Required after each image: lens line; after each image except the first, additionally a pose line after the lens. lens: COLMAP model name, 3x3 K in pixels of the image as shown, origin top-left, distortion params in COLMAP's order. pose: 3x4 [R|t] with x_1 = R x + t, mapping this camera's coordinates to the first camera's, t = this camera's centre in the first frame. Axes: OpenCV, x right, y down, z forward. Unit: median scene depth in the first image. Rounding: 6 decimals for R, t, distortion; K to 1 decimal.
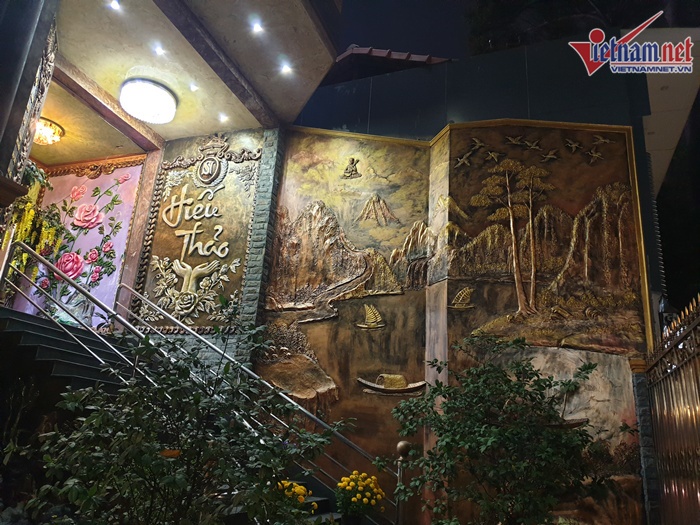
lens RADIAL K [[518.5, 0, 351.3], [0, 518.5, 261.7], [0, 0, 1]] dist [-0.035101, -0.011134]
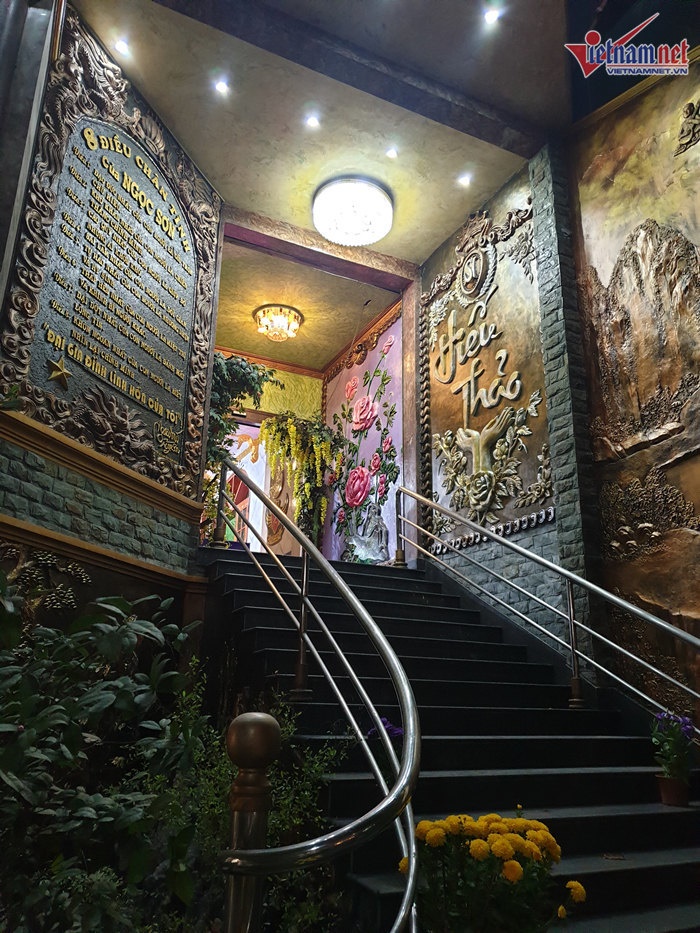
lens RADIAL K [[691.1, 0, 341.7], [0, 691.1, 493.7], [0, 0, 1]] dist [-0.035101, -0.011134]
pose [[0.721604, -0.237825, -0.650175, 0.082290], [0.256870, 0.964082, -0.067557, 0.092731], [0.642888, -0.118262, 0.756775, 0.274061]]
